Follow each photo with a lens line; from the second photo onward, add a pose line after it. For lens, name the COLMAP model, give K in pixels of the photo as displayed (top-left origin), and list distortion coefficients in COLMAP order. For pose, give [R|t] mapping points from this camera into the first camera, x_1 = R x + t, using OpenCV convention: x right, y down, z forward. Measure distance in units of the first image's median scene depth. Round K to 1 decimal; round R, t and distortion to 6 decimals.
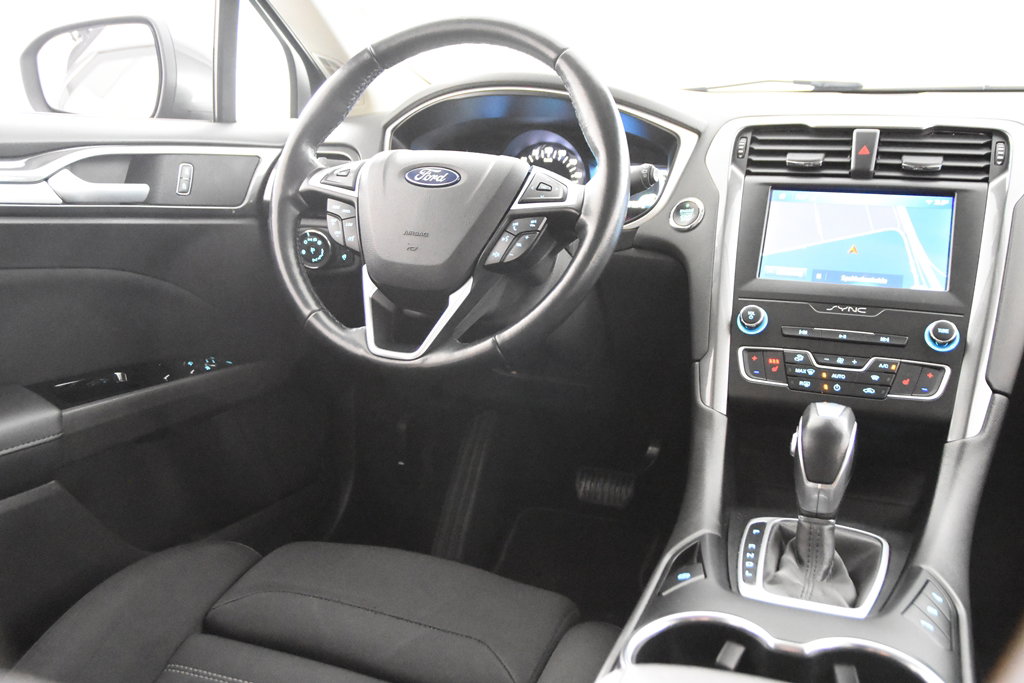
lens RADIAL K [[960.2, 0, 510.8], [0, 960.2, 343.6], [0, 0, 1]] dist [-0.025260, 0.000000]
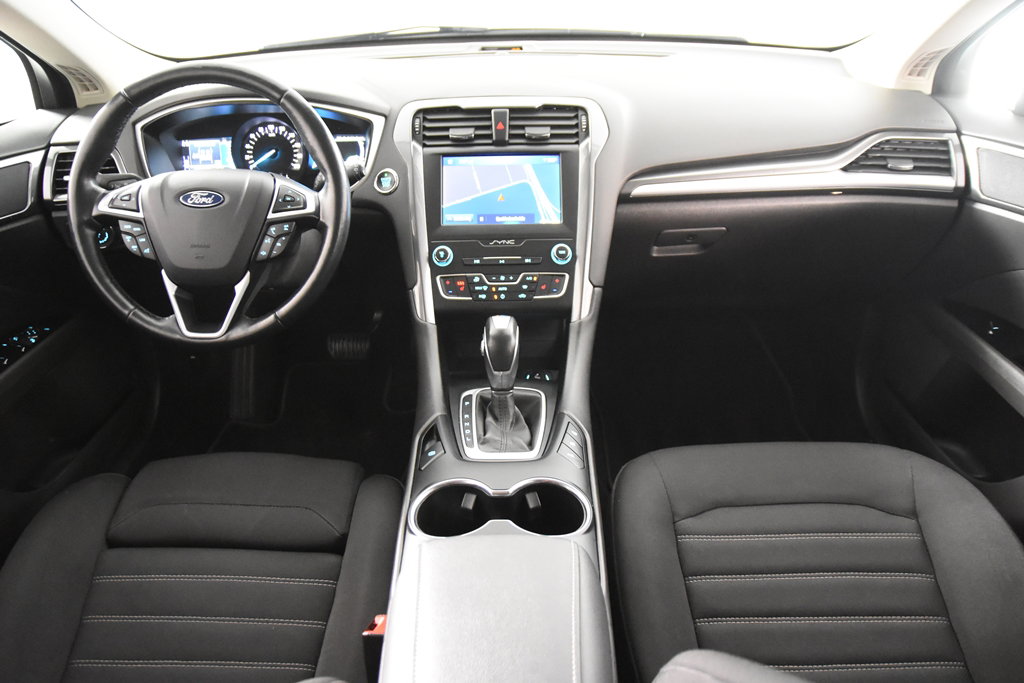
lens RADIAL K [[780.0, 0, 508.6], [0, 780.0, 334.7], [0, 0, 1]] dist [-0.109664, 0.080768]
pose [[0.928623, -0.201692, 0.311415, -0.054667], [0.114660, 0.954258, 0.276126, -0.236128], [-0.352862, -0.220710, 0.909272, -0.161377]]
